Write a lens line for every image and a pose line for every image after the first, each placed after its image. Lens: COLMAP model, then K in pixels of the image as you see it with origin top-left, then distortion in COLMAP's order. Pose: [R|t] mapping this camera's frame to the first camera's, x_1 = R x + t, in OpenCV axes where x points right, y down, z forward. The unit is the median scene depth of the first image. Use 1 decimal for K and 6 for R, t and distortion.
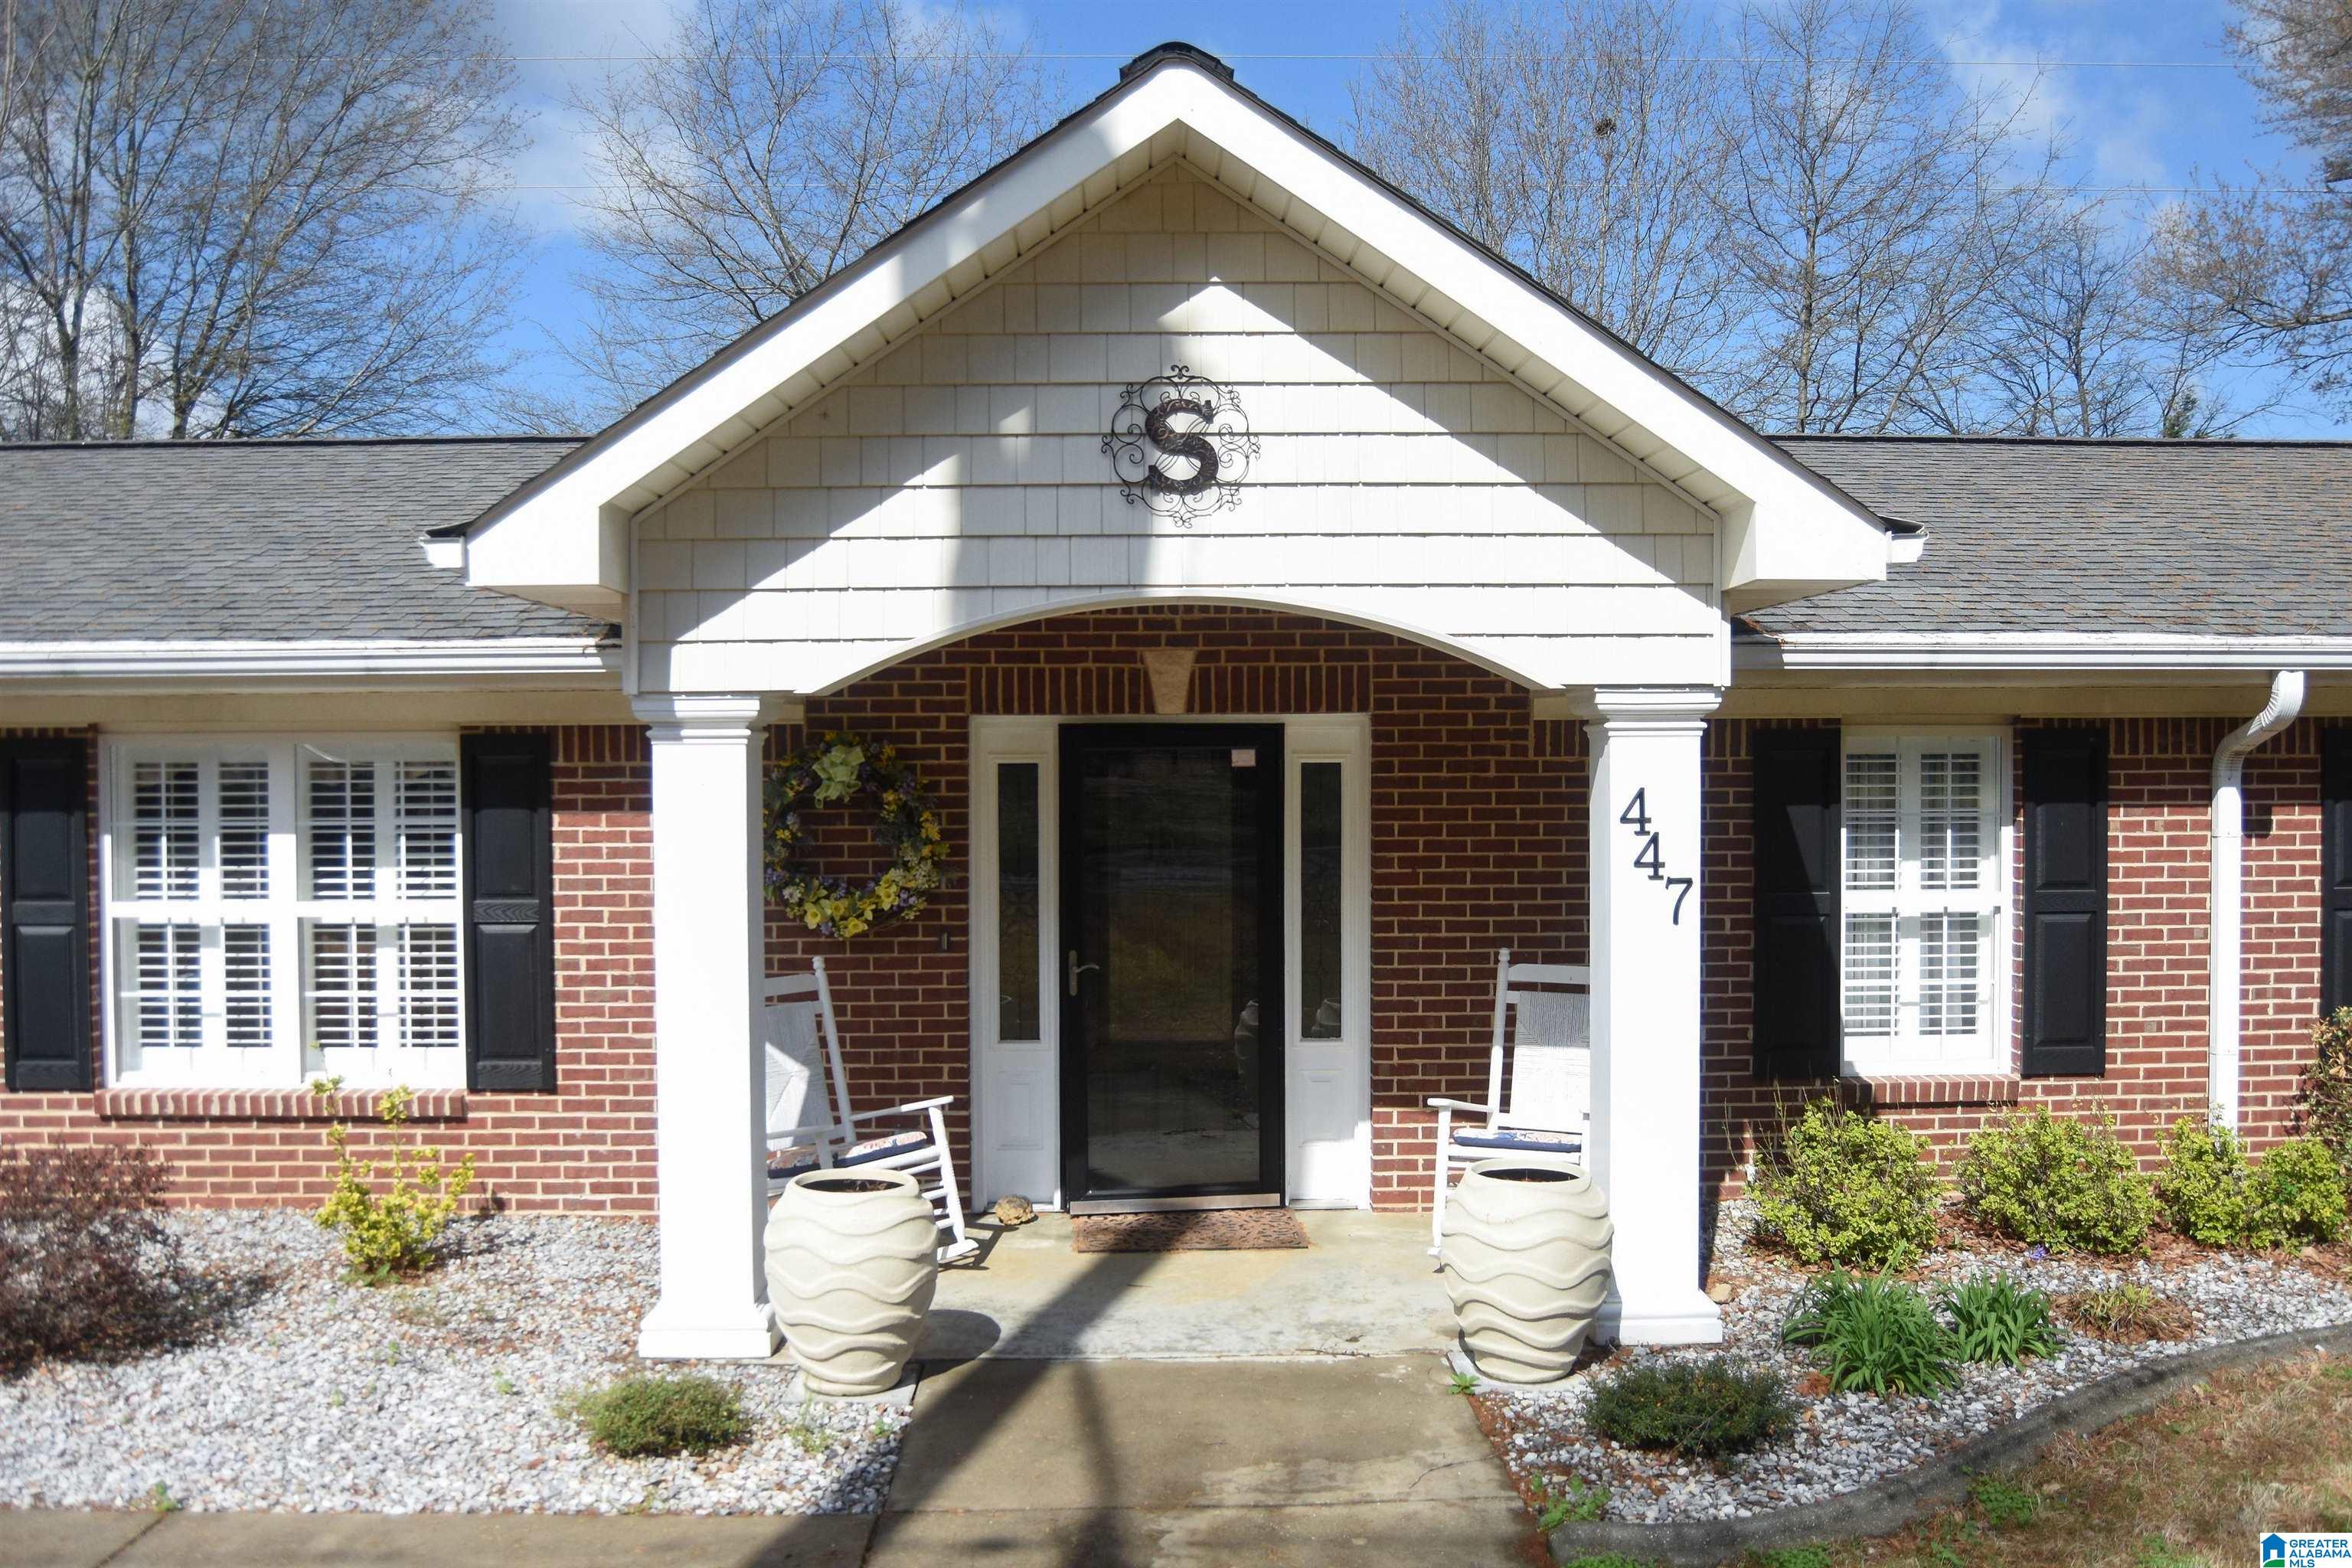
lens RADIAL K [[1872.2, 0, 1176.0], [0, 1872.2, 784.0], [0, 0, 1]] dist [-0.097270, 0.040138]
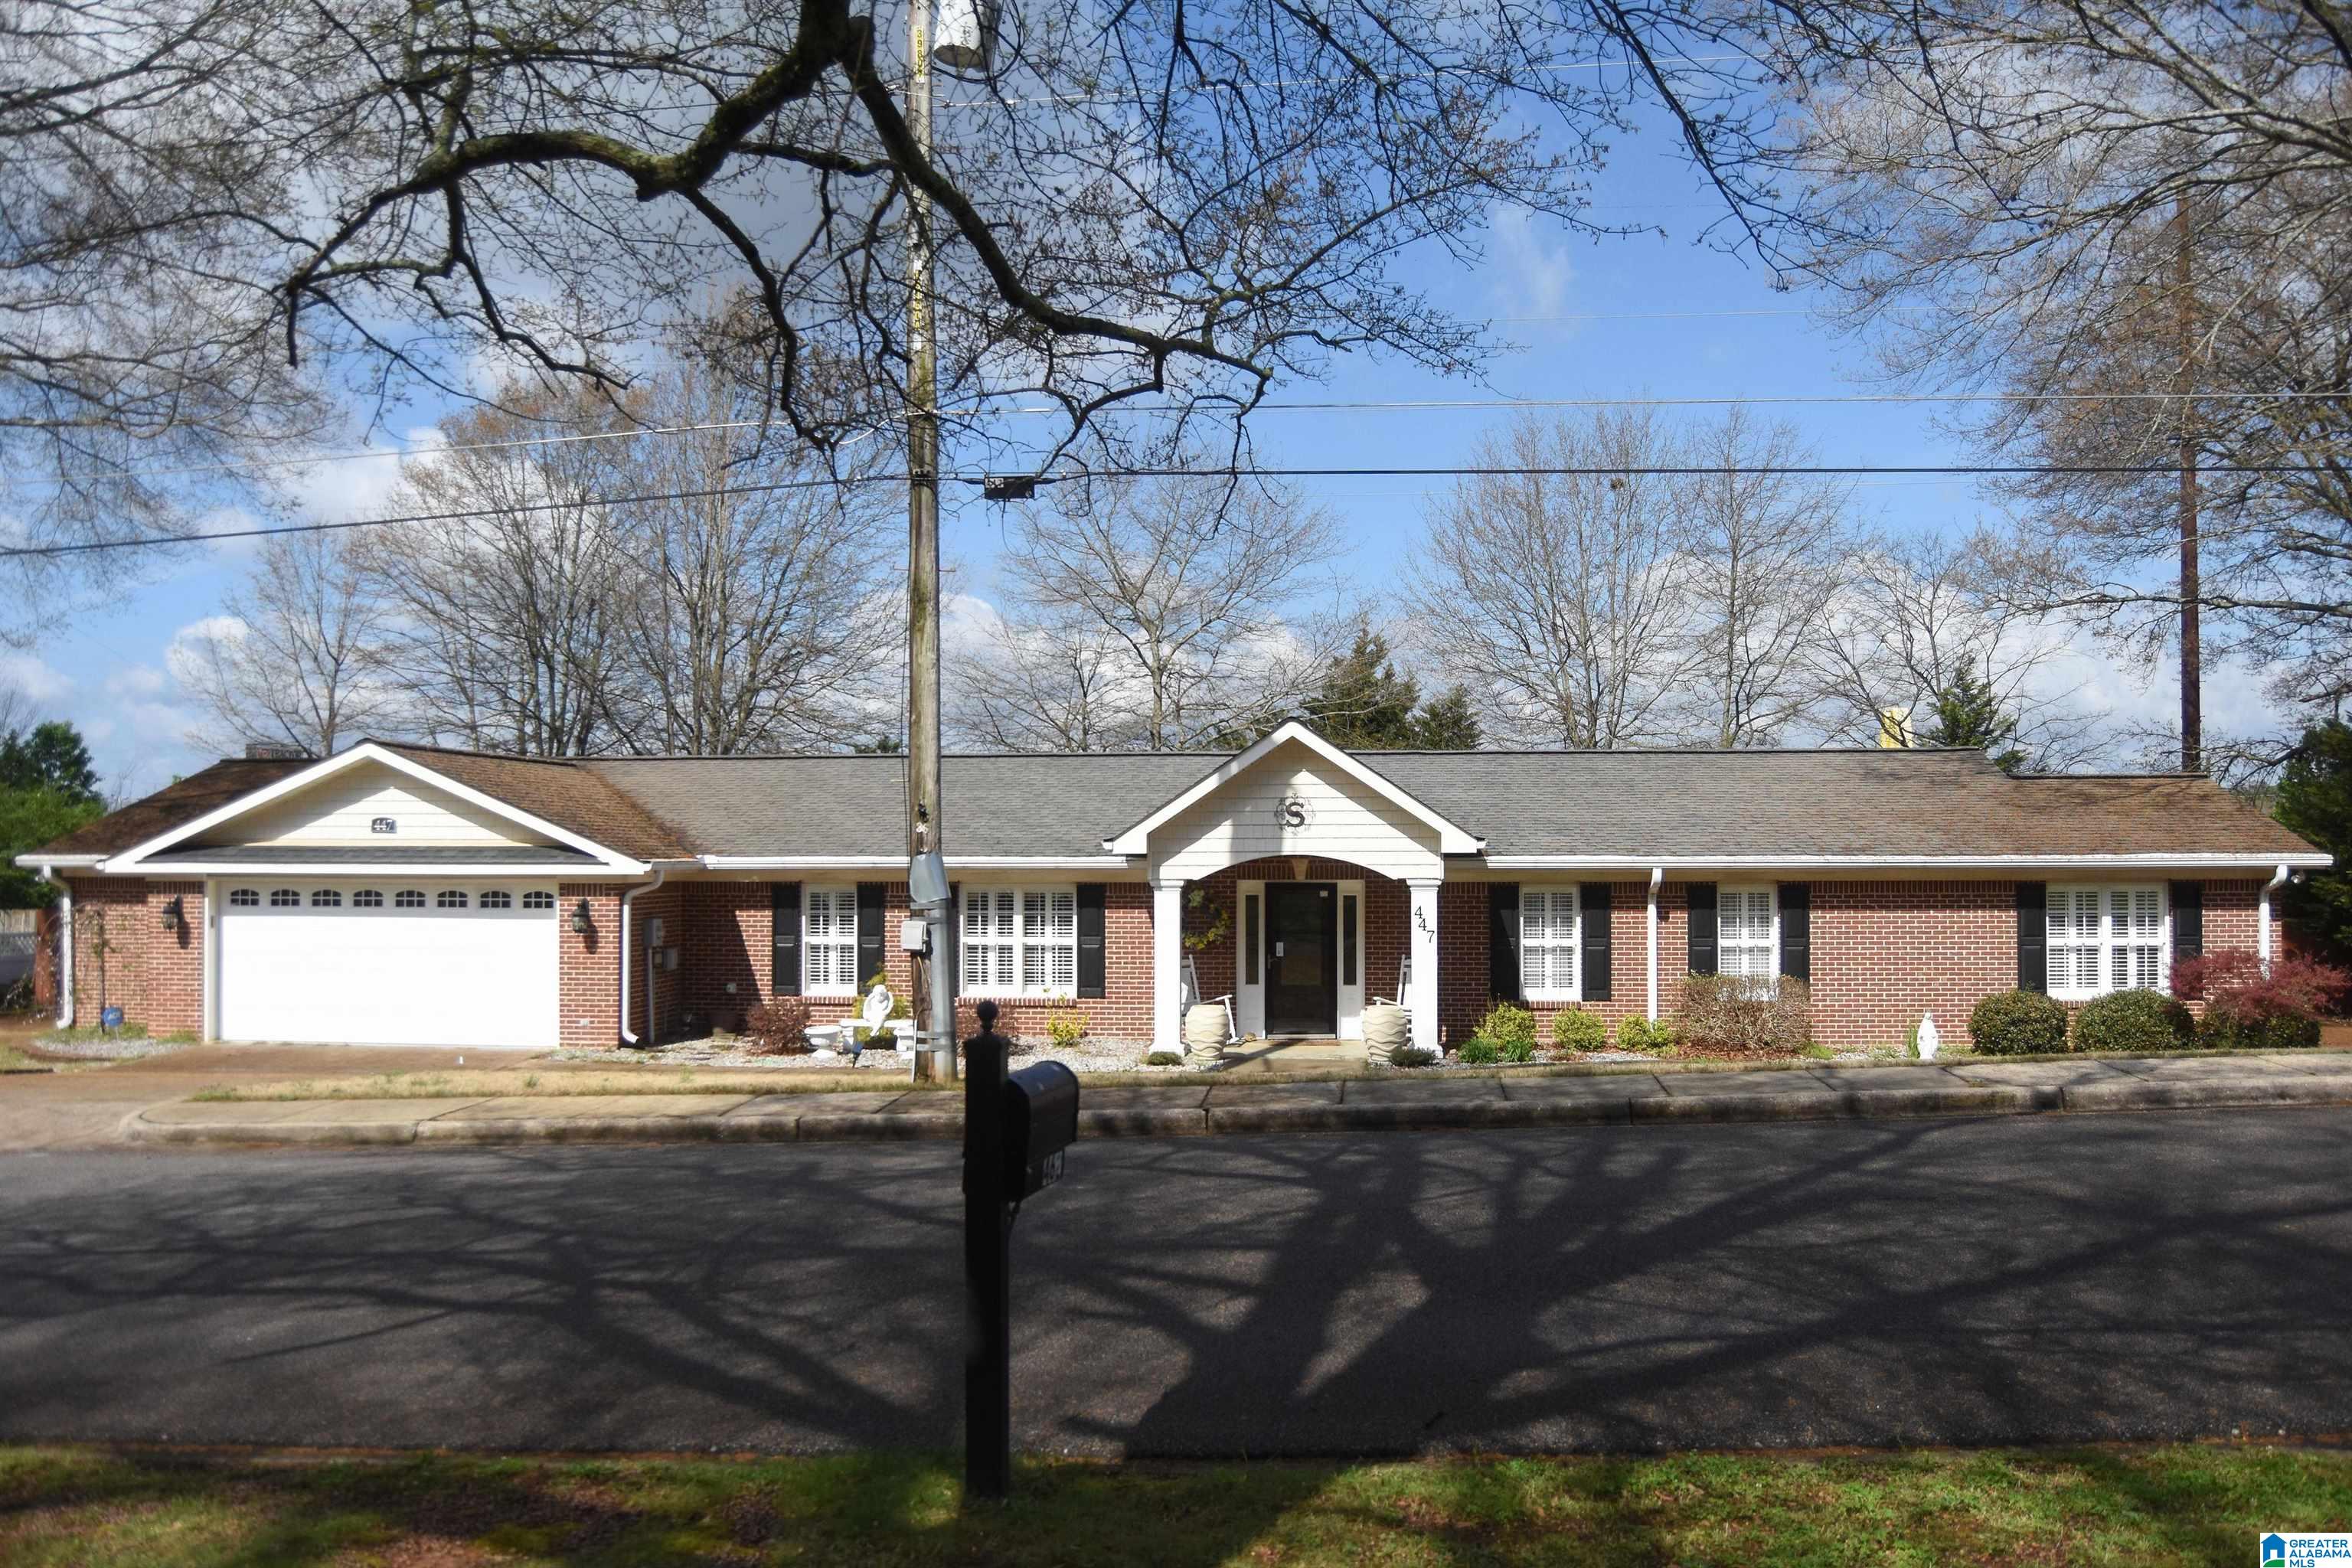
lens RADIAL K [[1872.2, 0, 1176.0], [0, 1872.2, 784.0], [0, 0, 1]] dist [-0.097270, 0.040138]
pose [[0.991697, -0.000751, -0.128597, 0.203163], [-0.005417, 0.998852, -0.047606, -0.049363], [0.128485, 0.047907, 0.990554, -2.249275]]
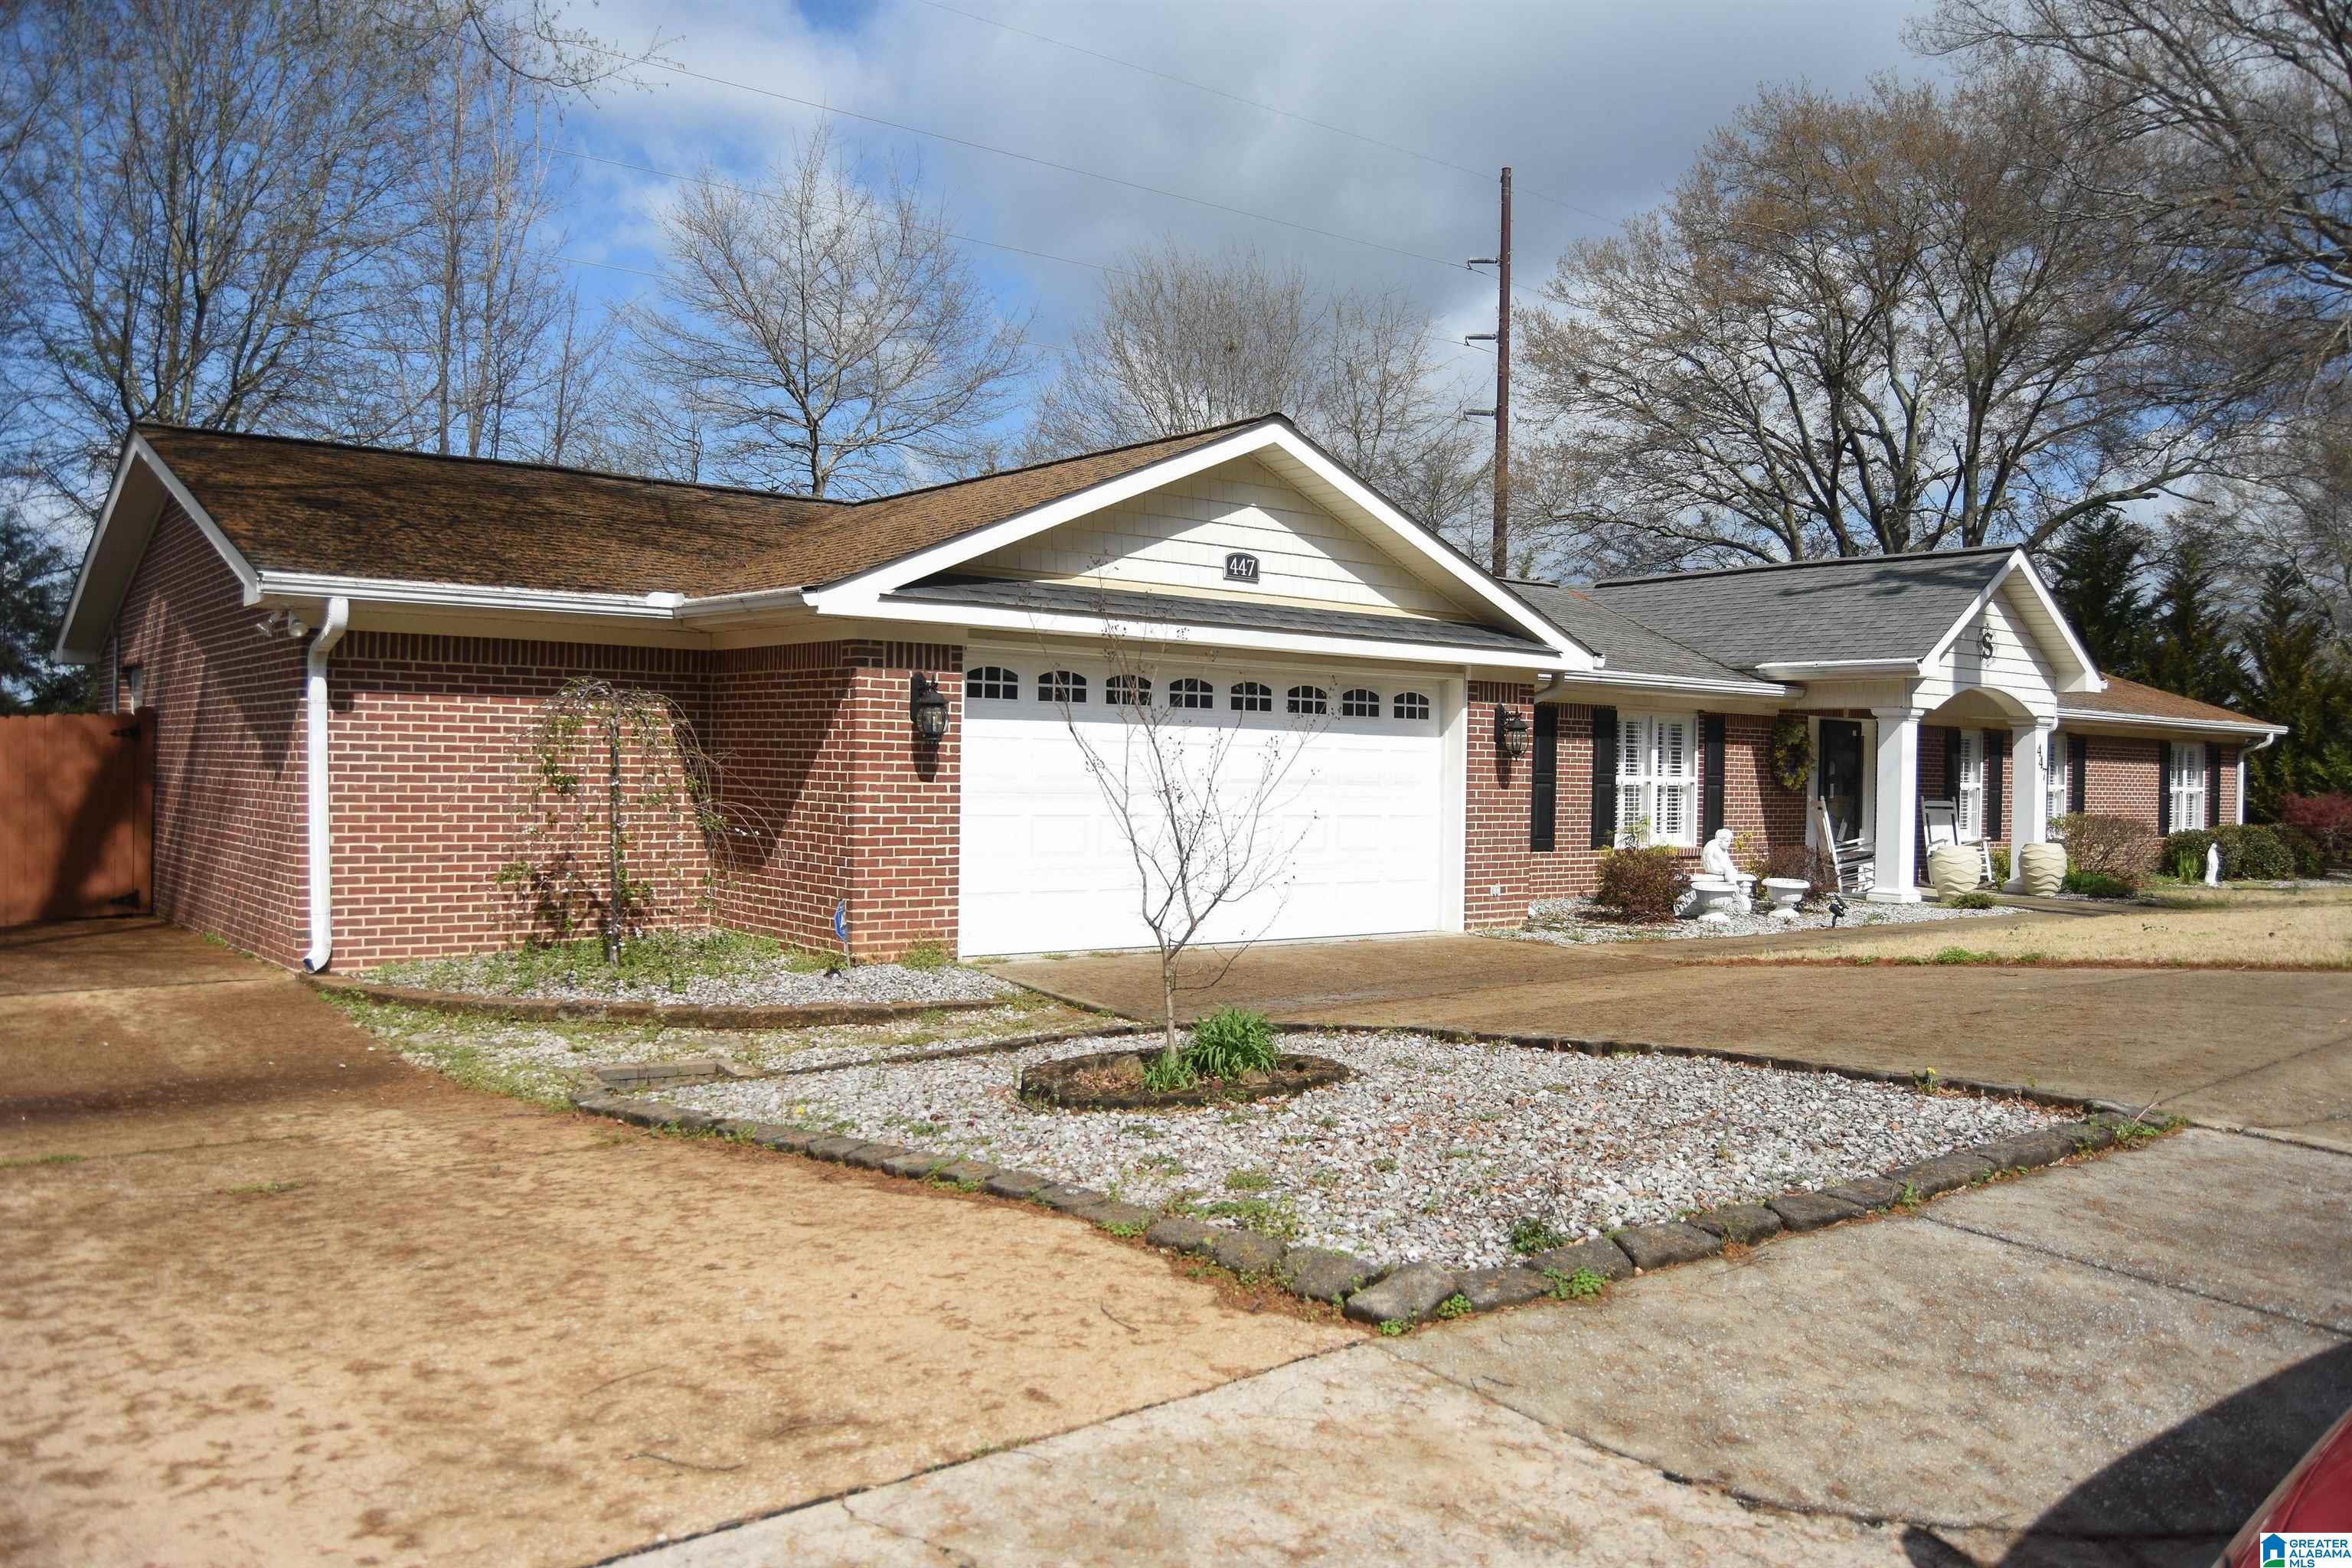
lens RADIAL K [[1872.2, 0, 1176.0], [0, 1872.2, 784.0], [0, 0, 1]] dist [-0.097270, 0.040138]
pose [[0.792941, 0.014991, 0.609114, -2.761948], [-0.012301, 0.999887, -0.008595, 0.111798], [-0.609174, -0.000677, 0.793036, -0.710544]]
